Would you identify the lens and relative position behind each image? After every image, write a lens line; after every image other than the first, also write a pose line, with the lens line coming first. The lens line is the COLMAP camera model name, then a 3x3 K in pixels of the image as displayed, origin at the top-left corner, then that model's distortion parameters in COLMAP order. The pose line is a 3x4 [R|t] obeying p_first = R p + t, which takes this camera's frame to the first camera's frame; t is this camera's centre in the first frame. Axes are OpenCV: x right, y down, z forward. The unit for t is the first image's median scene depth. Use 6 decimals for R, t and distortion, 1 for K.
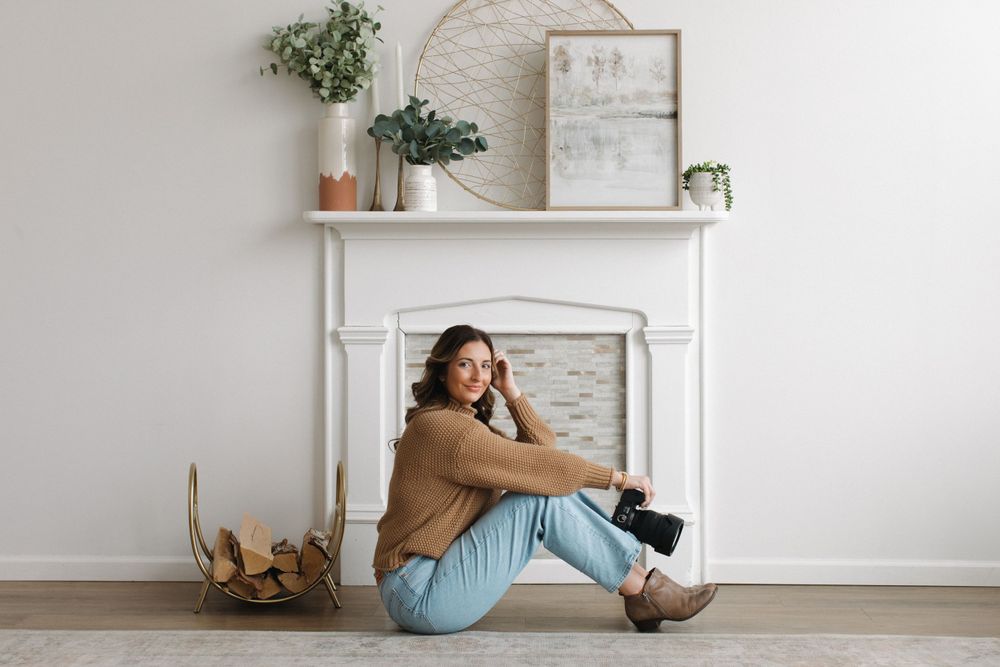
lens RADIAL K [[1432.6, 0, 500.0], [0, 1432.6, 333.5], [0, 0, 1]] dist [-0.167101, -0.102117]
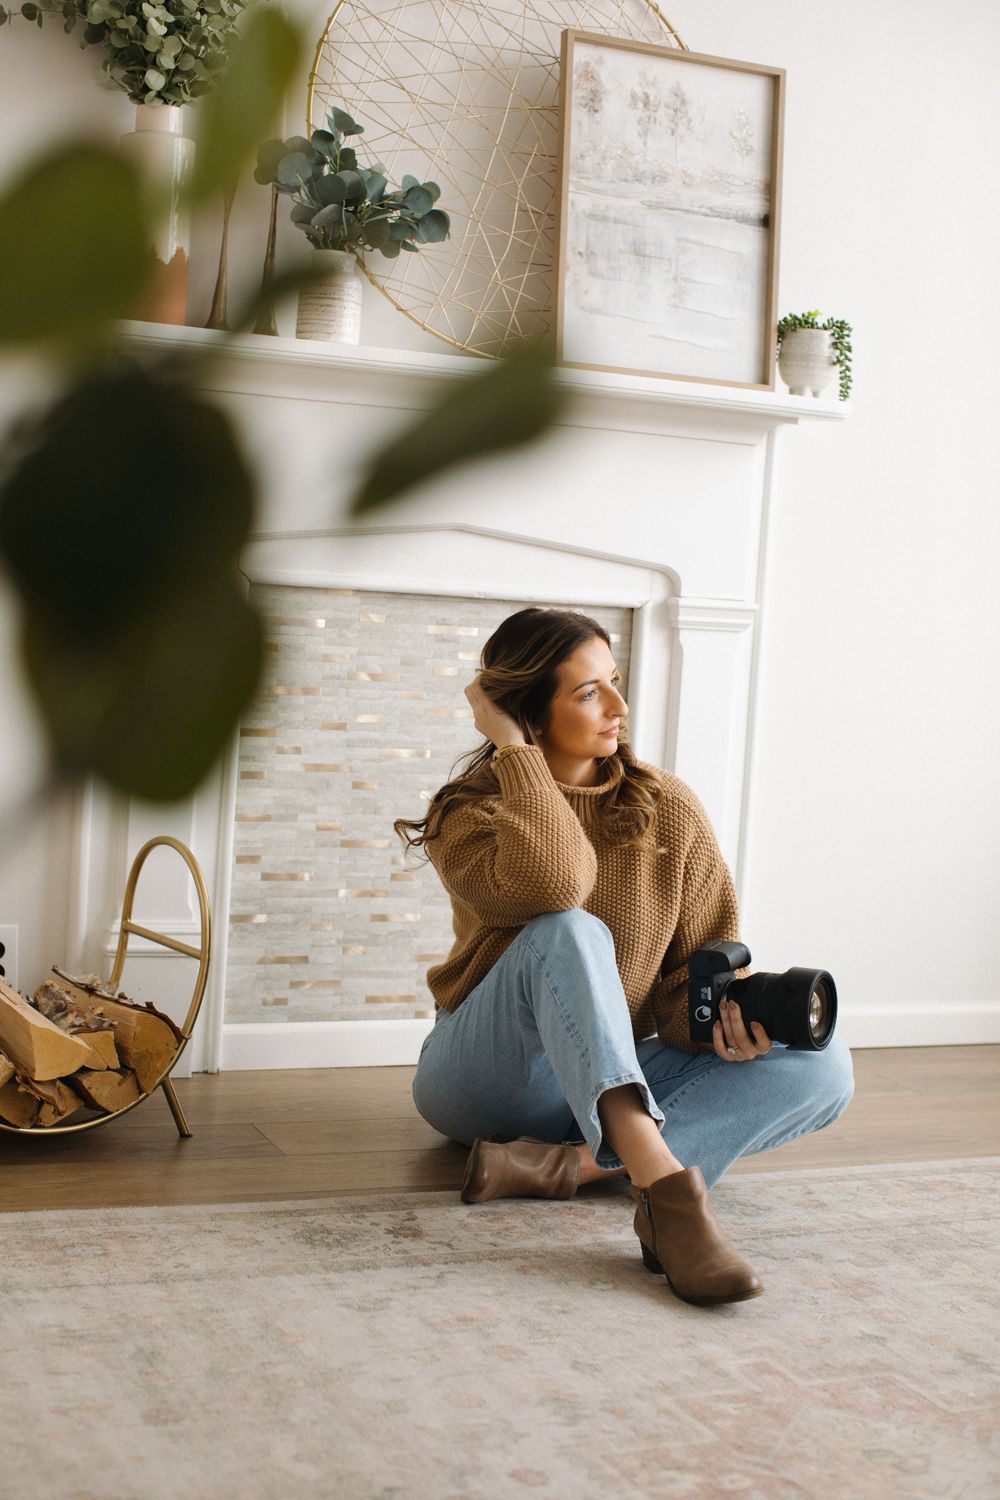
lens RADIAL K [[2148.9, 0, 500.0], [0, 2148.9, 750.0], [0, 0, 1]] dist [-0.167101, -0.102117]
pose [[0.895066, 0.027650, 0.445075, -0.331304], [-0.057894, 0.996834, 0.054500, 0.013129], [-0.442159, -0.074548, 0.893833, 0.291025]]
